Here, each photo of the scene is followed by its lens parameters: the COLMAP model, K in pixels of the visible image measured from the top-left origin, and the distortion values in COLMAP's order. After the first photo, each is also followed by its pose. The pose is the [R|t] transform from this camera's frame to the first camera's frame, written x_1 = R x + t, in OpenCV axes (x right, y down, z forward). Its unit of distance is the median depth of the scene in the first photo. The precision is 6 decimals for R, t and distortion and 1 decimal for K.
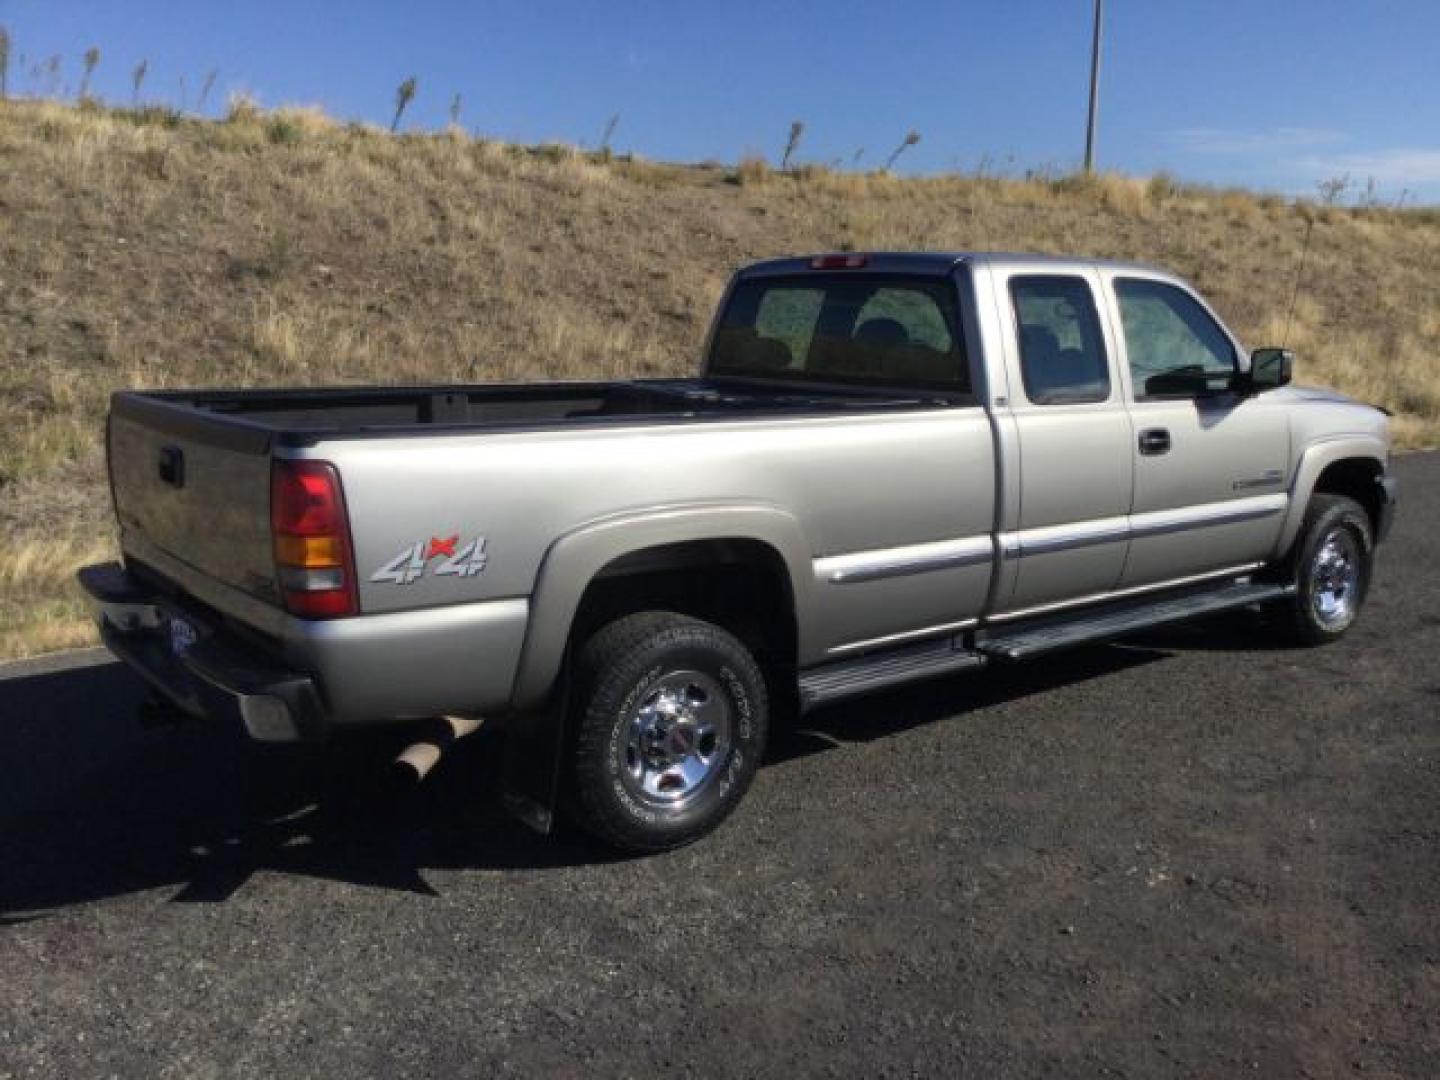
lens RADIAL K [[1313.1, 0, 722.2], [0, 1313.1, 547.2], [0, 0, 1]] dist [0.110274, -0.195623]
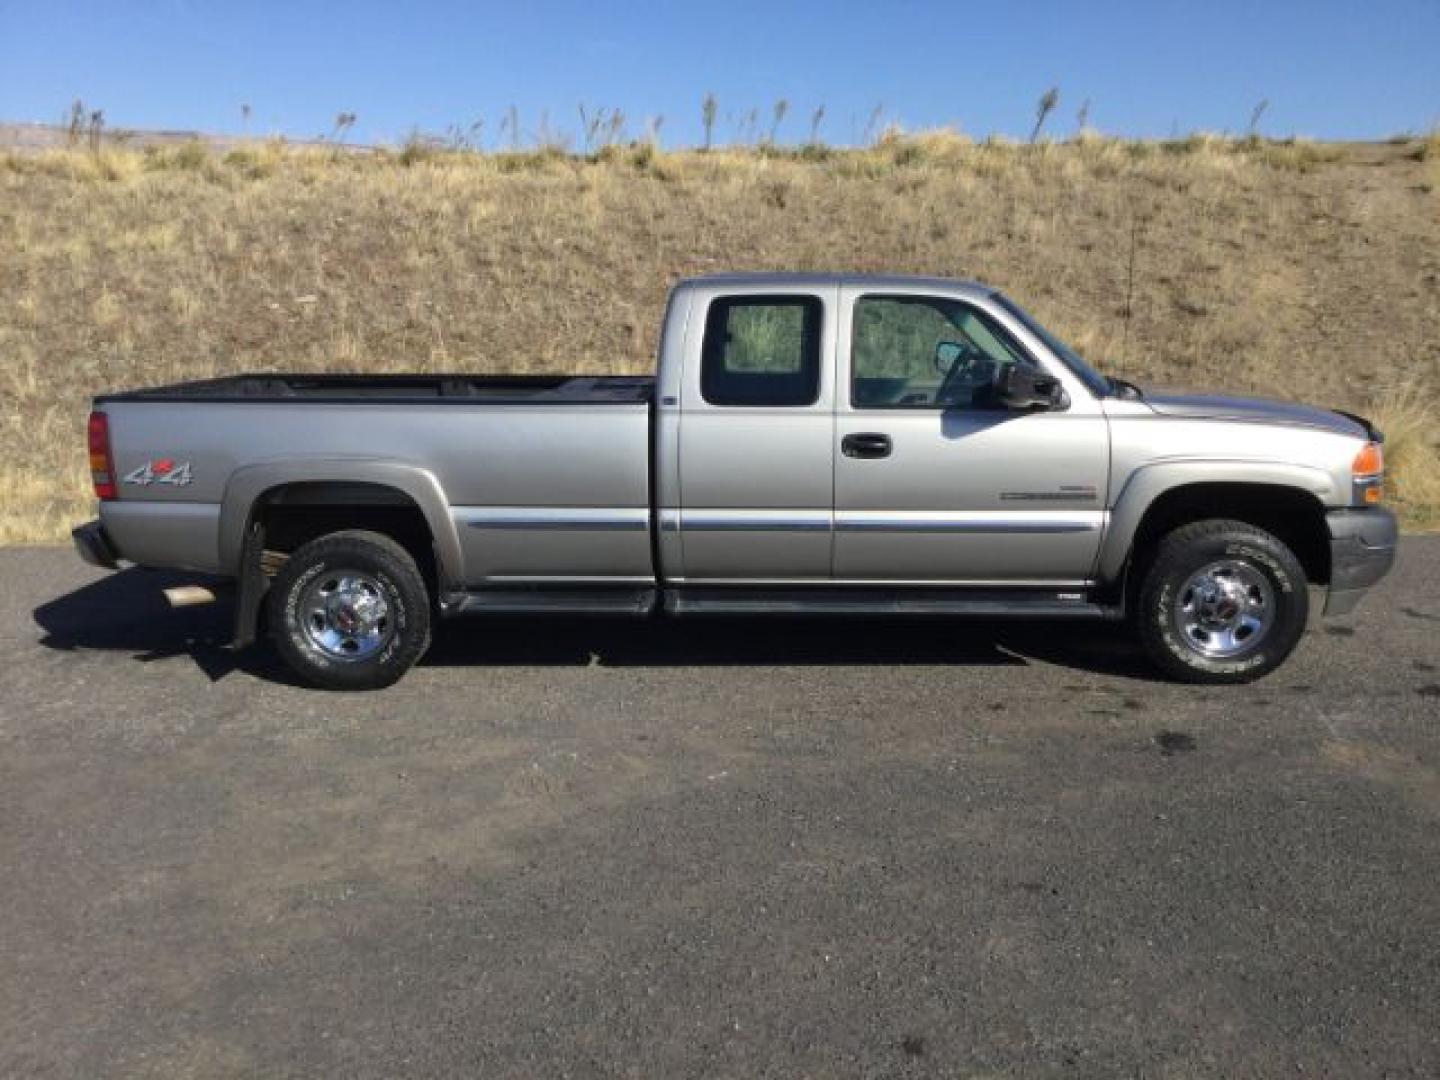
lens RADIAL K [[1313.1, 0, 720.6], [0, 1313.1, 536.7], [0, 0, 1]] dist [0.110274, -0.195623]
pose [[0.756448, 0.105236, -0.645533, 0.876088], [-0.104780, 0.993722, 0.039215, -0.032280], [0.645607, 0.037975, 0.762725, 0.091585]]
